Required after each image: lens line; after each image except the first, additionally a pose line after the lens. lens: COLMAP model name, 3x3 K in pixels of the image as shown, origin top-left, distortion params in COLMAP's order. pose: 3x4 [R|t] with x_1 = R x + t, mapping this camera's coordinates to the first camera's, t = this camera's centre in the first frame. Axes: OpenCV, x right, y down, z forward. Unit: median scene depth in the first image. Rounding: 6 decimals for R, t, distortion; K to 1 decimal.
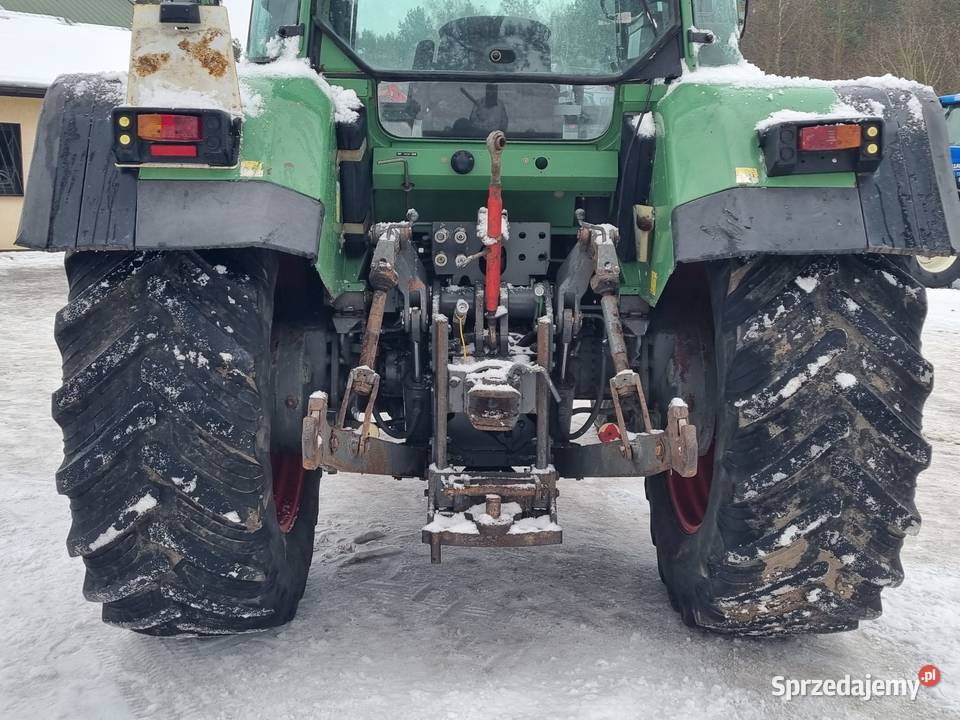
lens RADIAL K [[1103.1, 0, 480.1], [0, 1103.1, 361.0], [0, 0, 1]] dist [0.071475, 0.000000]
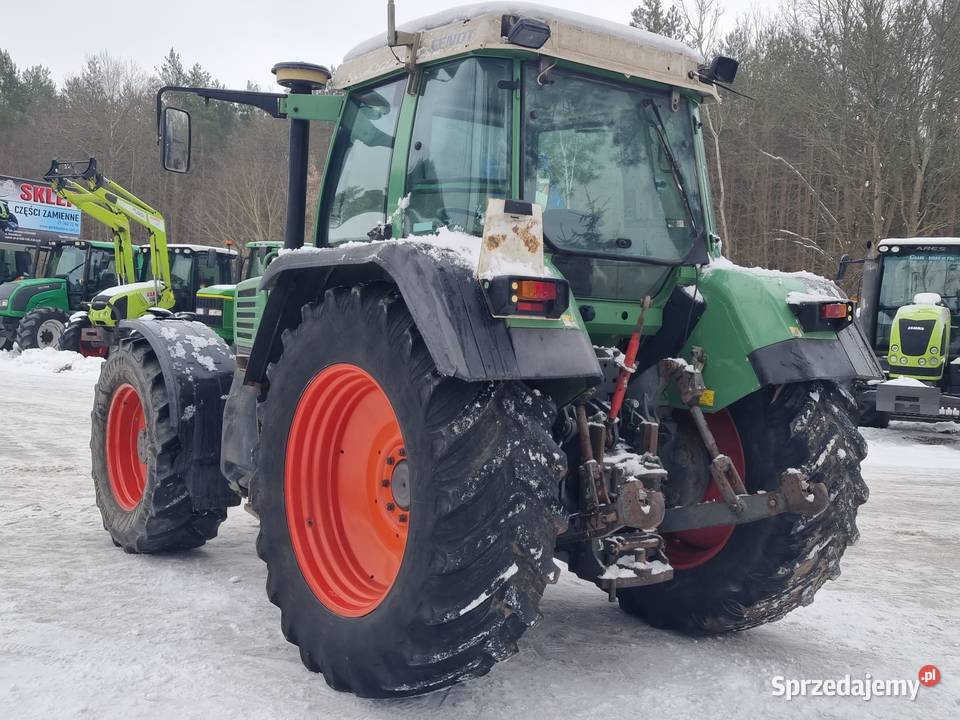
lens RADIAL K [[1103.1, 0, 468.3], [0, 1103.1, 383.1], [0, 0, 1]] dist [0.071475, 0.000000]
pose [[0.817638, -0.008563, 0.575669, -1.087072], [0.055234, 0.996444, -0.063628, -0.012698], [-0.573077, 0.083821, 0.815203, -0.054591]]
